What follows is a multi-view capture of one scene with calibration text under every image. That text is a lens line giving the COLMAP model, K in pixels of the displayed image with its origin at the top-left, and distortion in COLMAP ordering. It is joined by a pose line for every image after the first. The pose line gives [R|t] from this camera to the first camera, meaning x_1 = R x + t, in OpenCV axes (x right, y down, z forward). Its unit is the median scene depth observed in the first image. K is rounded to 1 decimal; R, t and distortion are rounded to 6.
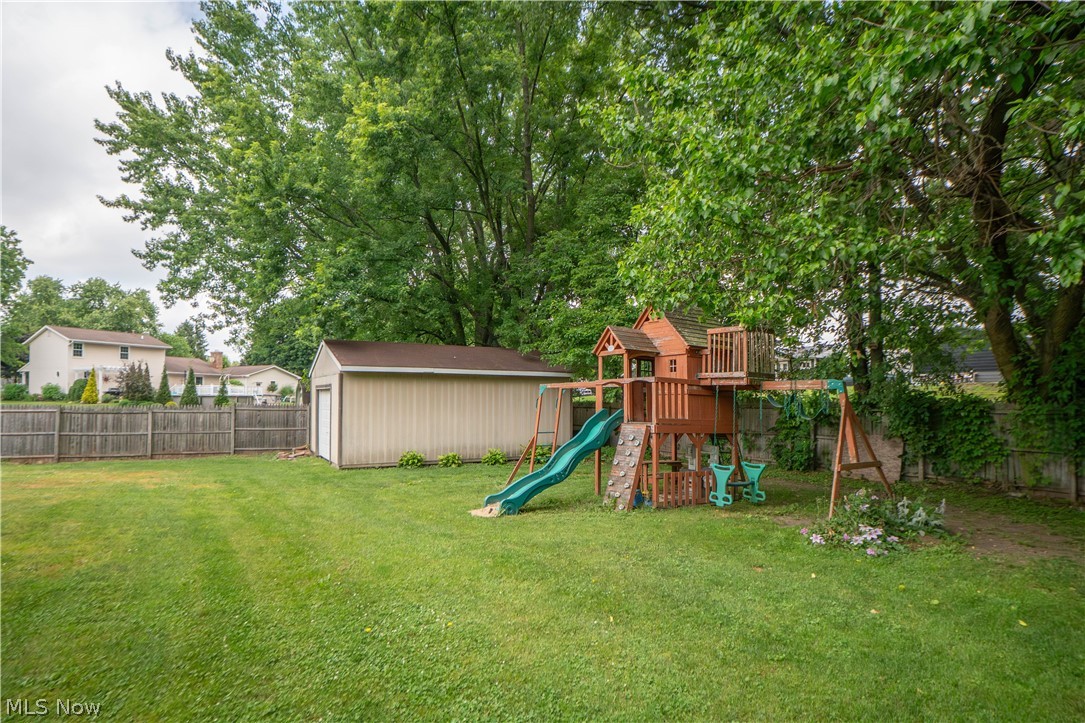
lens RADIAL K [[593.0, 0, 537.3], [0, 593.0, 388.5], [0, 0, 1]] dist [-0.002184, -0.000536]
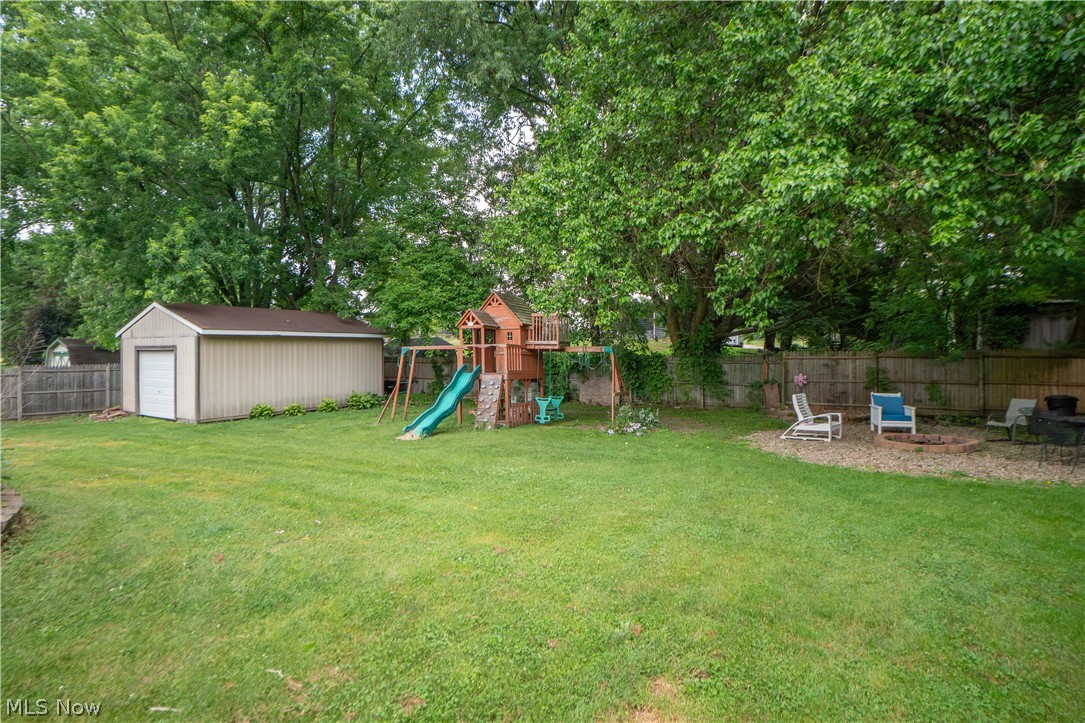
lens RADIAL K [[583.6, 0, 525.2], [0, 583.6, 341.7], [0, 0, 1]] dist [-0.001150, 0.000214]
pose [[0.881387, -0.001643, 0.472393, -0.455918], [-0.000695, 0.999988, 0.004775, -0.030751], [-0.472395, -0.004537, 0.881375, -0.361945]]
